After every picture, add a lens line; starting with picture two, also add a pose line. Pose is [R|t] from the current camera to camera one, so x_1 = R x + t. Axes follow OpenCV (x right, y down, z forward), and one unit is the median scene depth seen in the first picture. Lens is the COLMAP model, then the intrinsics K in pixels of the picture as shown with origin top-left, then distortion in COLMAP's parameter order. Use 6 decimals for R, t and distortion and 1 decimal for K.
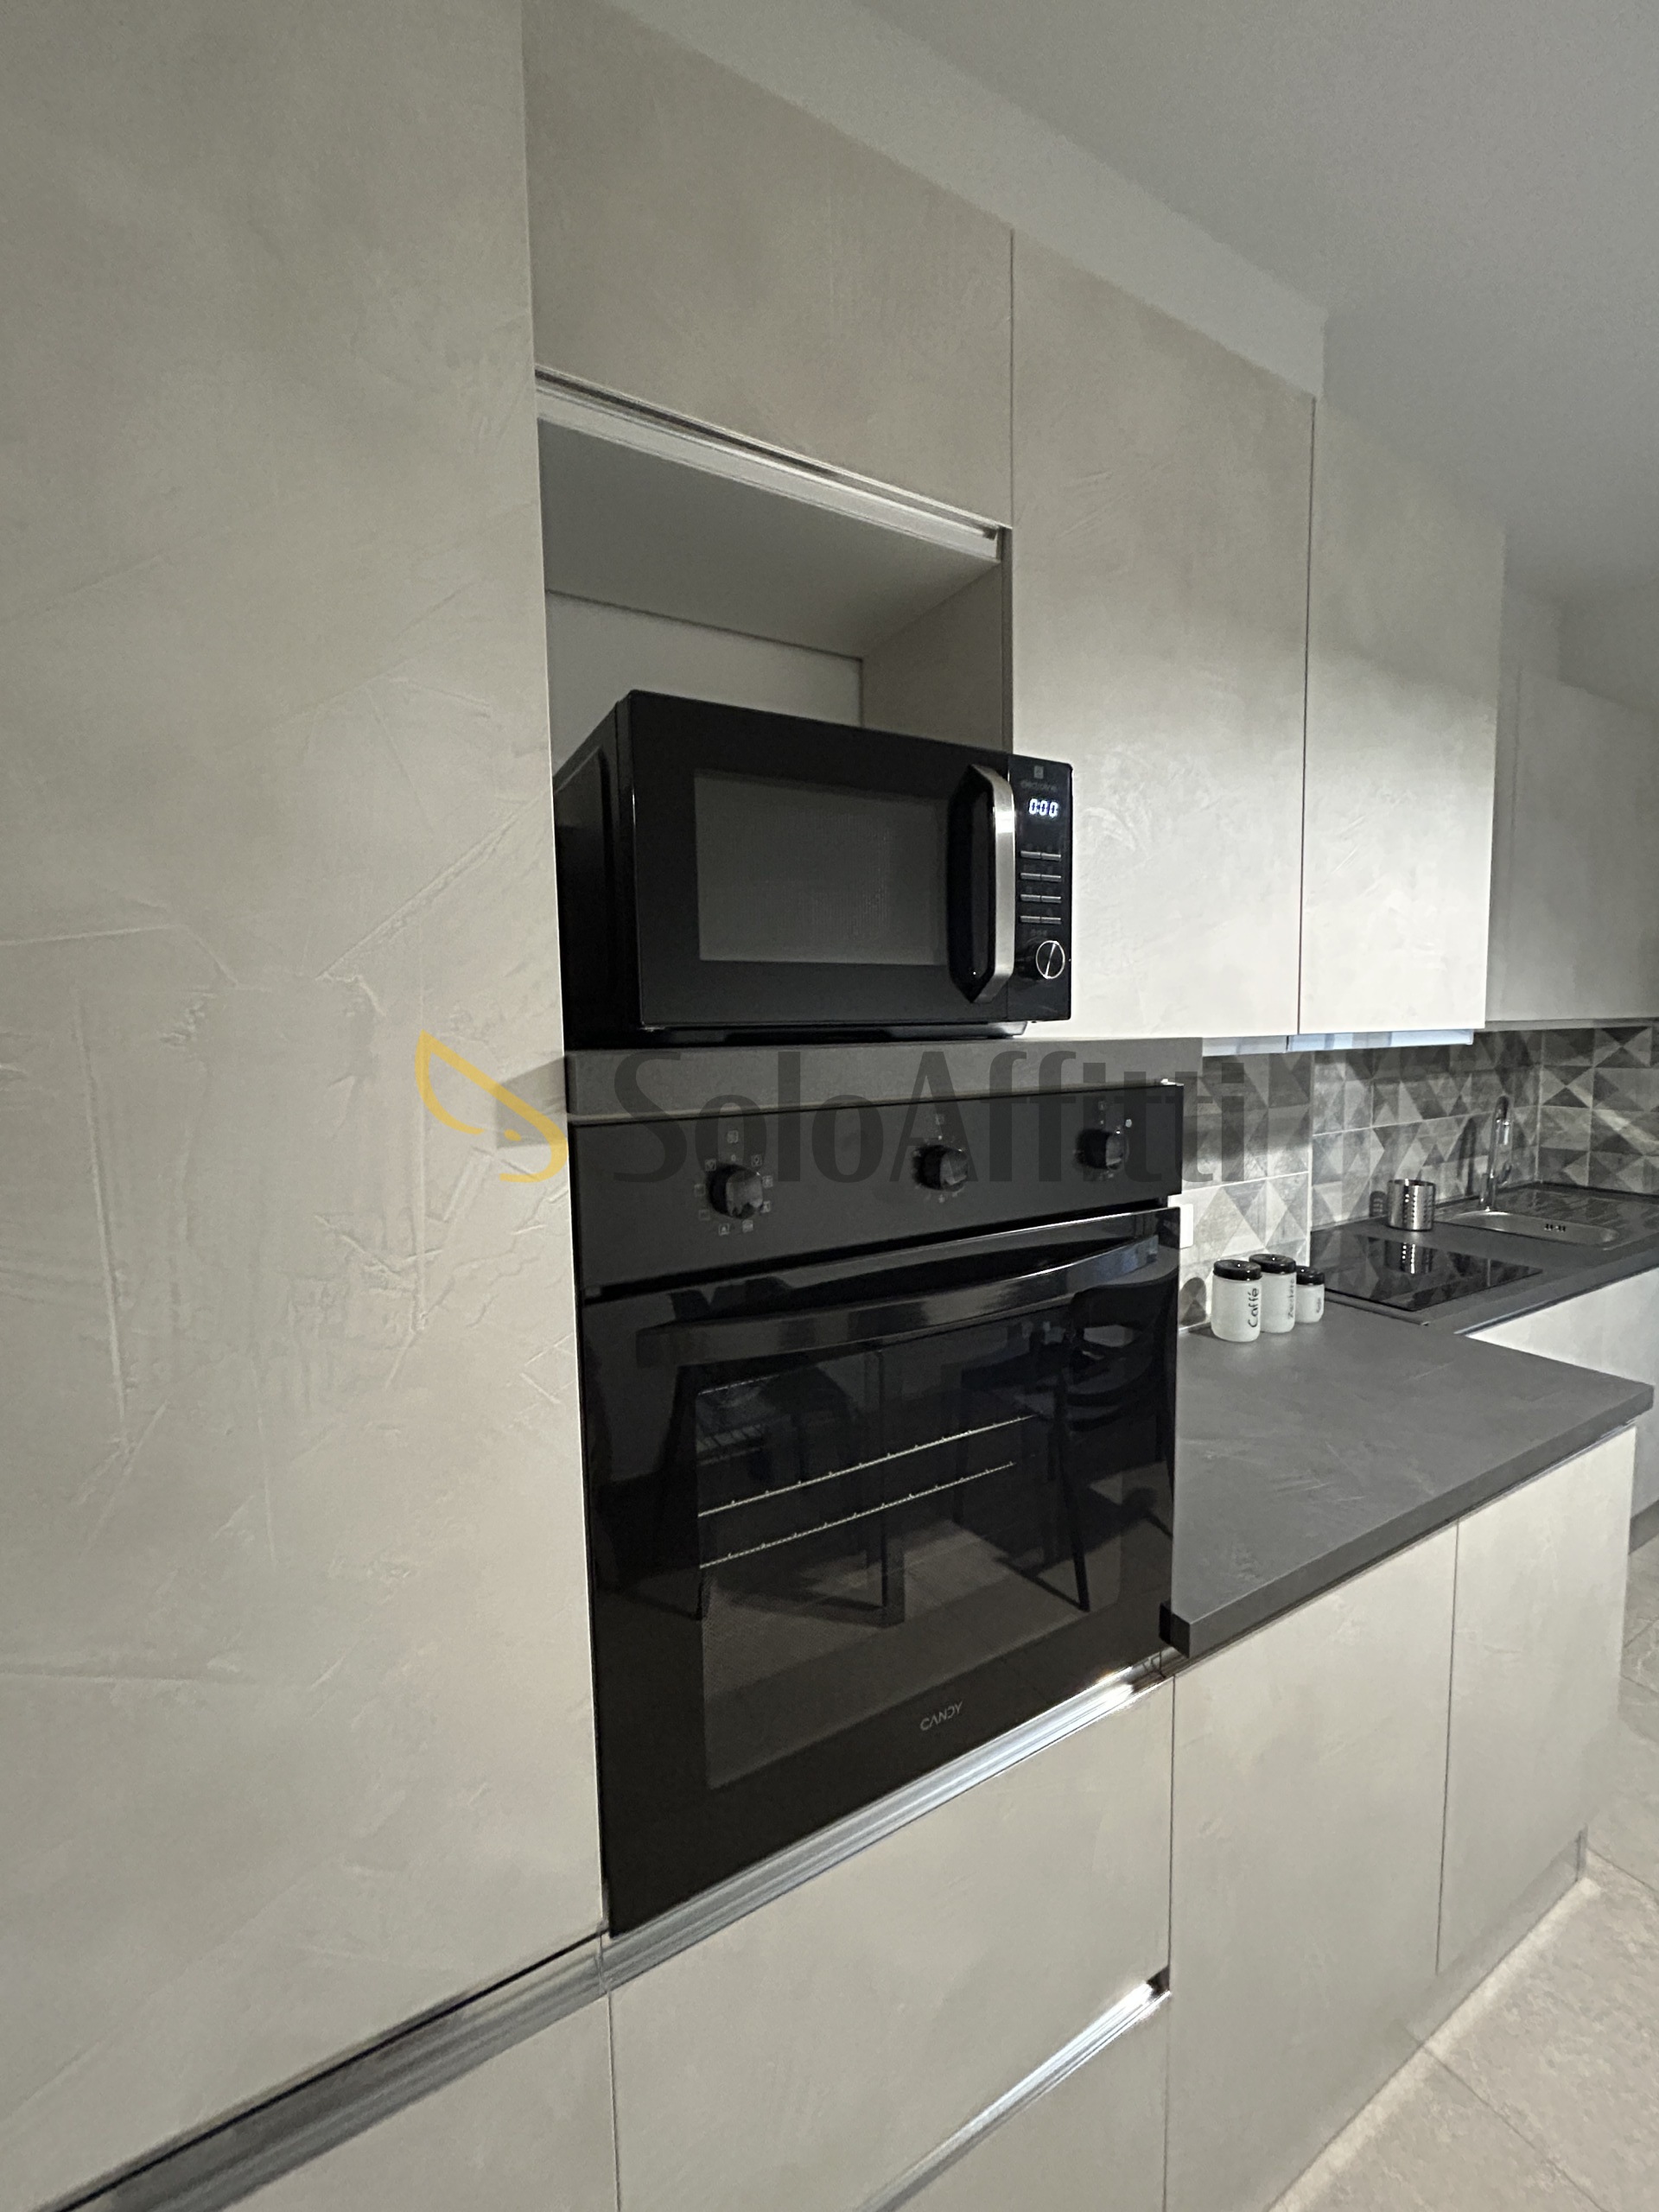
lens RADIAL K [[891.3, 0, 826.3], [0, 891.3, 1106.2], [0, 0, 1]] dist [-0.001739, 0.001368]
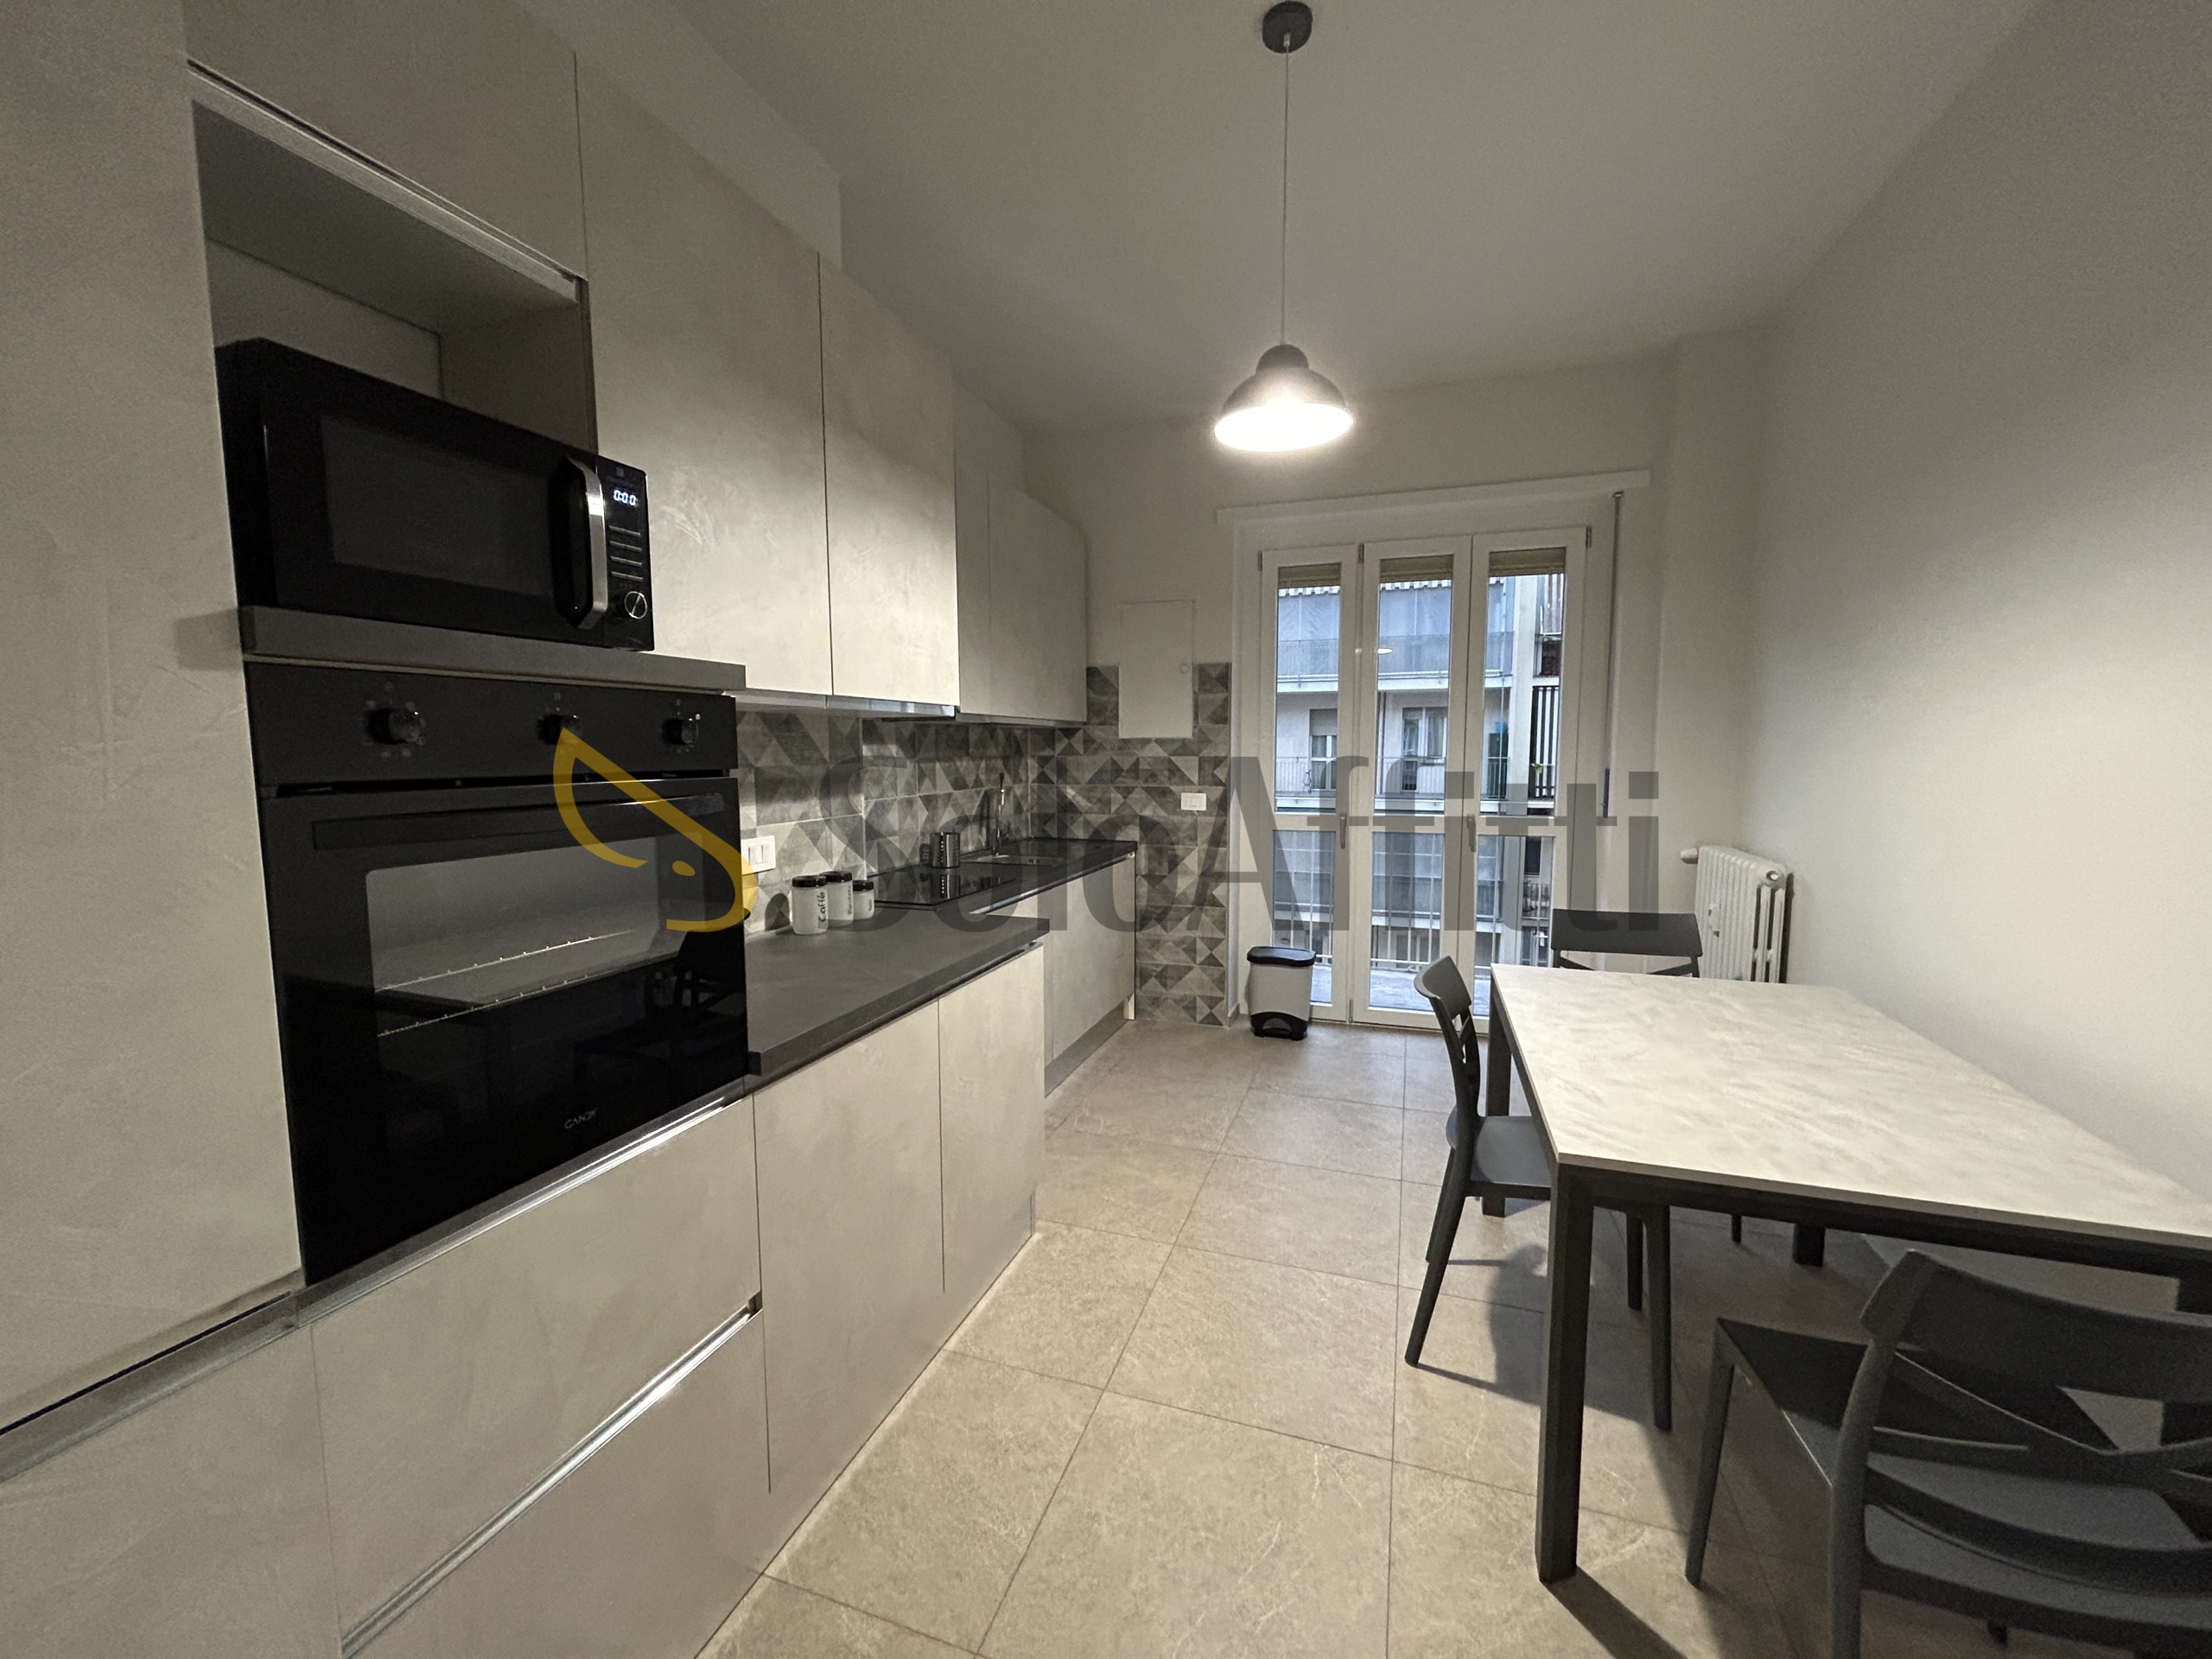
lens RADIAL K [[891.3, 0, 1107.9], [0, 891.3, 830.9], [0, 0, 1]] dist [-0.001739, 0.001368]
pose [[0.756061, -0.045760, 0.652900, -0.087045], [0.045686, 0.998809, 0.017100, 0.142331], [-0.652905, 0.016900, 0.757251, -0.392306]]
